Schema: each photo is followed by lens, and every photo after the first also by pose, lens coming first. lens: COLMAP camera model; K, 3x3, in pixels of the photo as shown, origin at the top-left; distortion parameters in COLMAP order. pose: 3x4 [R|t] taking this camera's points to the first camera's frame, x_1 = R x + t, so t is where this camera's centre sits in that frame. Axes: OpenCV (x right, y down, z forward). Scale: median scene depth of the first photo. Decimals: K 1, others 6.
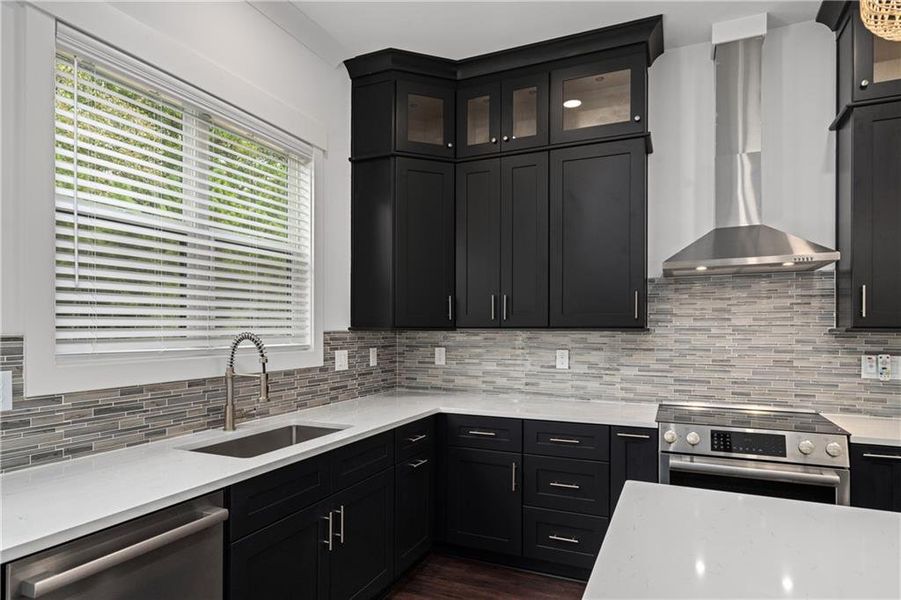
lens RADIAL K [[543.1, 0, 443.8], [0, 543.1, 321.5], [0, 0, 1]] dist [0.027112, -0.000668]
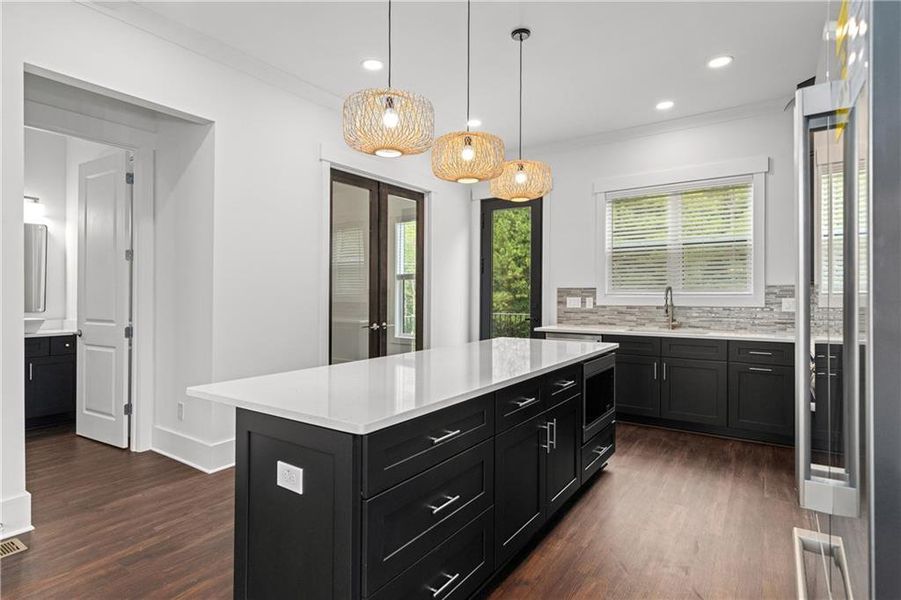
lens RADIAL K [[478.4, 0, 436.3], [0, 478.4, 291.7], [0, 0, 1]] dist [0.000222, 0.000492]
pose [[-0.206200, -0.007673, -0.978480, 1.294184], [0.015636, 0.999816, -0.011135, 0.035637], [0.978385, -0.017595, -0.206042, 0.330874]]
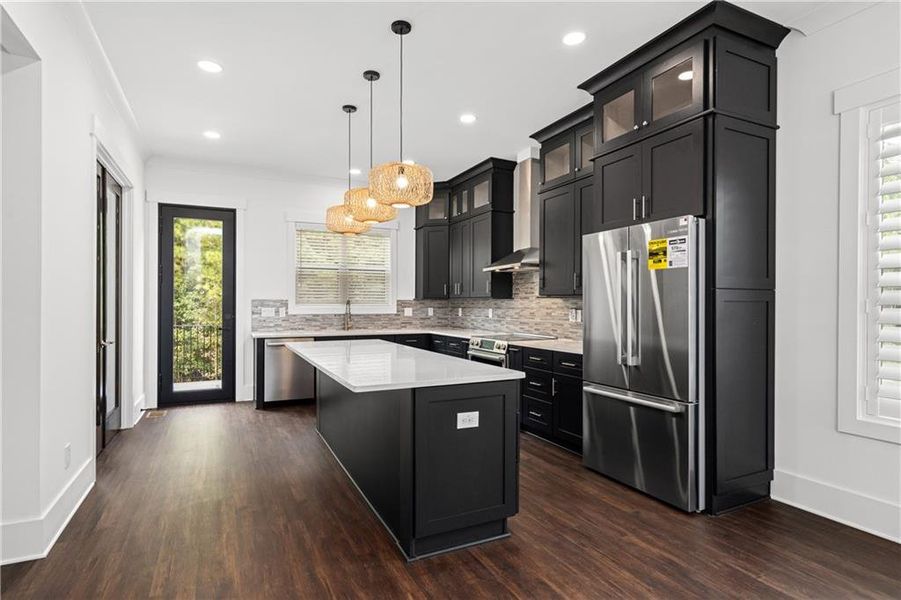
lens RADIAL K [[463.0, 0, 441.8], [0, 463.0, 303.3], [0, 0, 1]] dist [0.000466, -0.000311]
pose [[0.758419, -0.002296, -0.651764, 1.310594], [0.008837, 0.999938, 0.006760, 0.019661], [0.651708, -0.010886, 0.758392, -0.500969]]
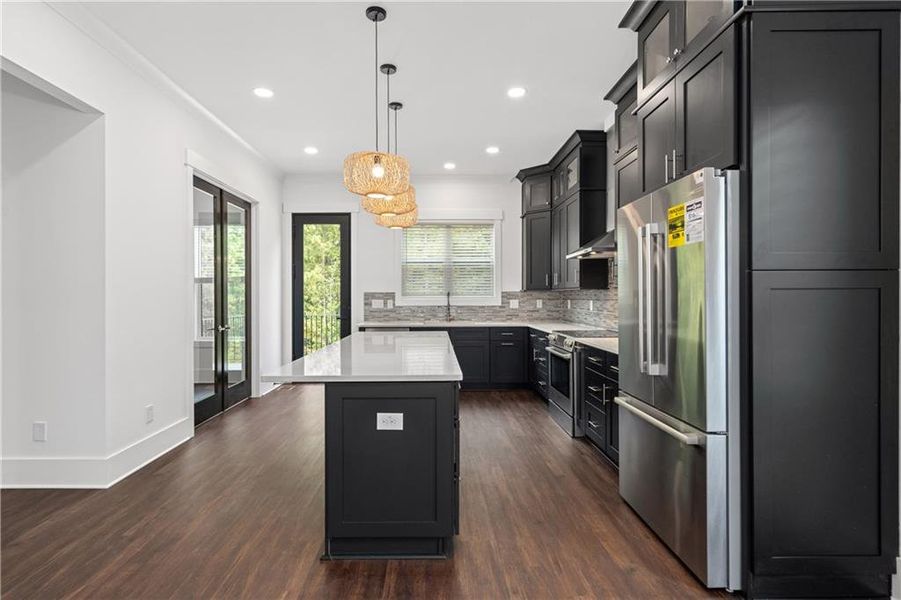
lens RADIAL K [[449.8, 0, 436.5], [0, 449.8, 297.6], [0, 0, 1]] dist [0.001248, 0.000896]
pose [[0.407047, -0.001430, -0.913406, 1.492358], [0.016539, 0.999846, 0.005805, 0.026740], [0.913257, -0.017469, 0.407009, -0.116989]]
